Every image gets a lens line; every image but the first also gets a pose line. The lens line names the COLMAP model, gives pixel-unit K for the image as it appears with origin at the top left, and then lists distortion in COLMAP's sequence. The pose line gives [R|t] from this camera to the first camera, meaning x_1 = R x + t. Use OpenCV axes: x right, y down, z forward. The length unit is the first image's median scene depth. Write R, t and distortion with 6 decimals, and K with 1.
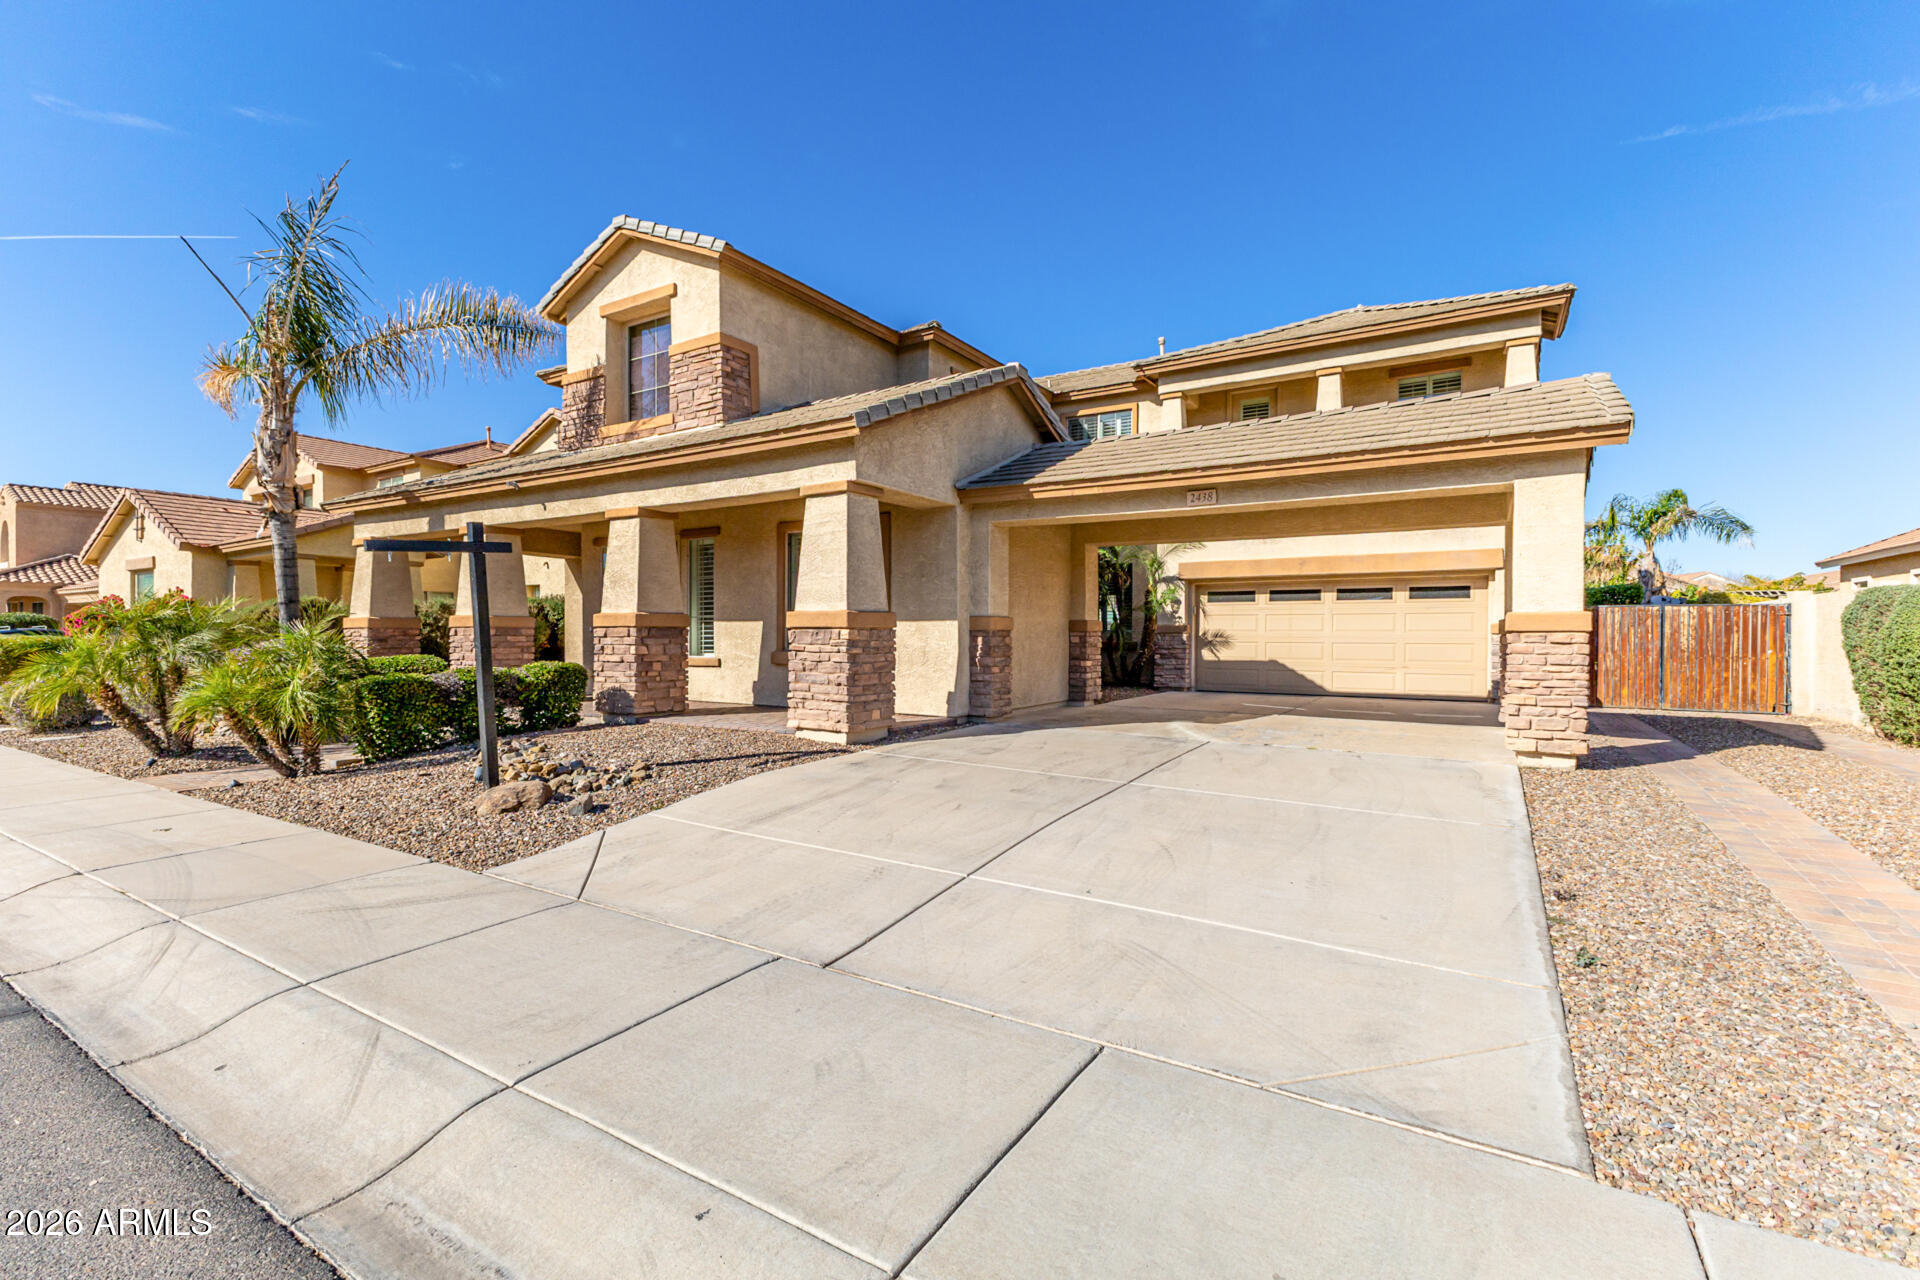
lens RADIAL K [[825.8, 0, 960.0], [0, 825.8, 640.0], [0, 0, 1]] dist [0.002129, 0.000285]
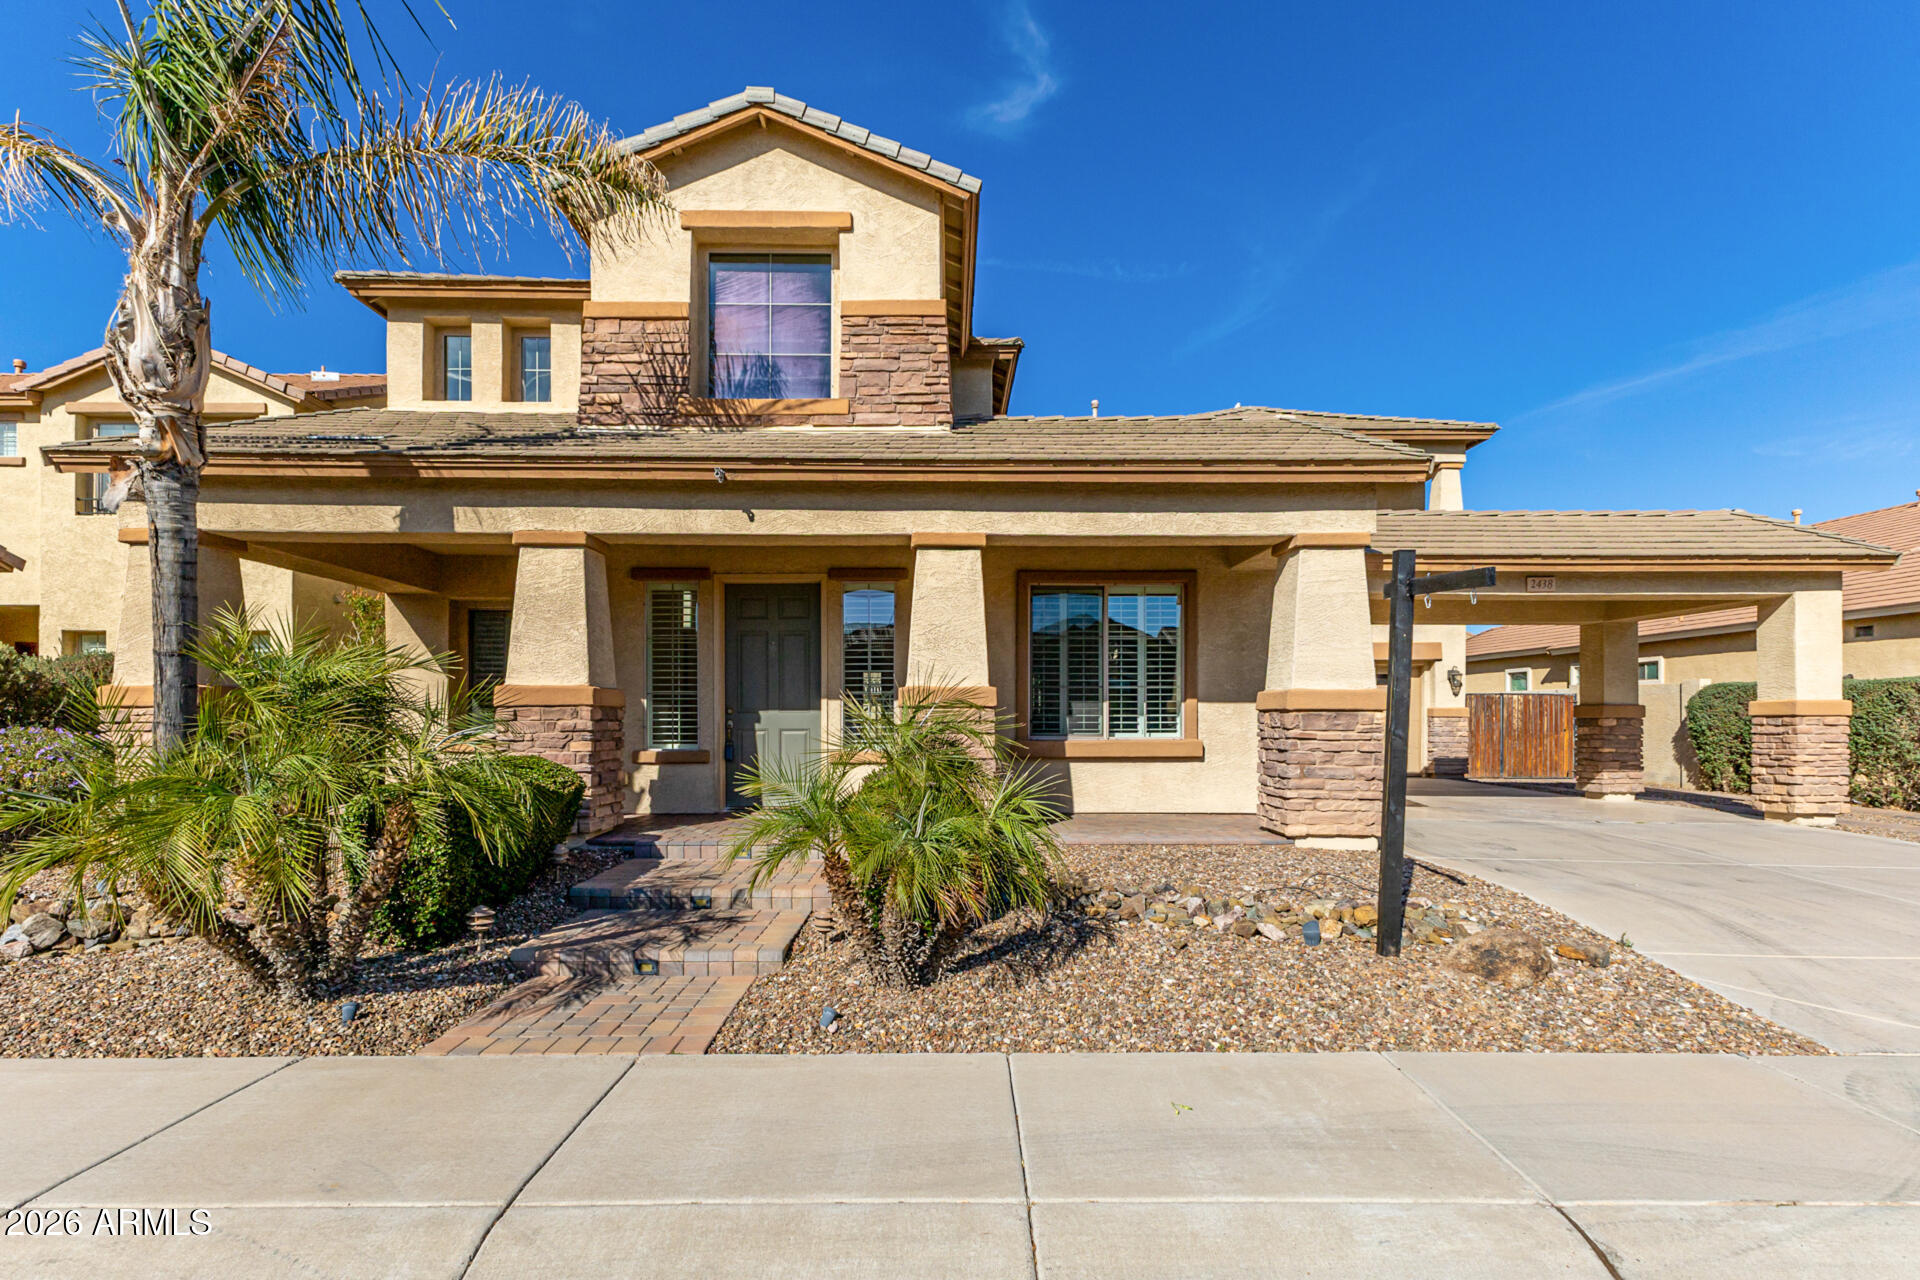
lens RADIAL K [[923.6, 0, 960.6], [0, 923.6, 717.9], [0, 0, 1]] dist [0.002608, 0.000567]
pose [[0.853585, -0.000160, 0.520954, -0.701764], [0.003140, 0.999983, -0.004838, -0.002823], [-0.520944, 0.005766, 0.853571, 0.303581]]
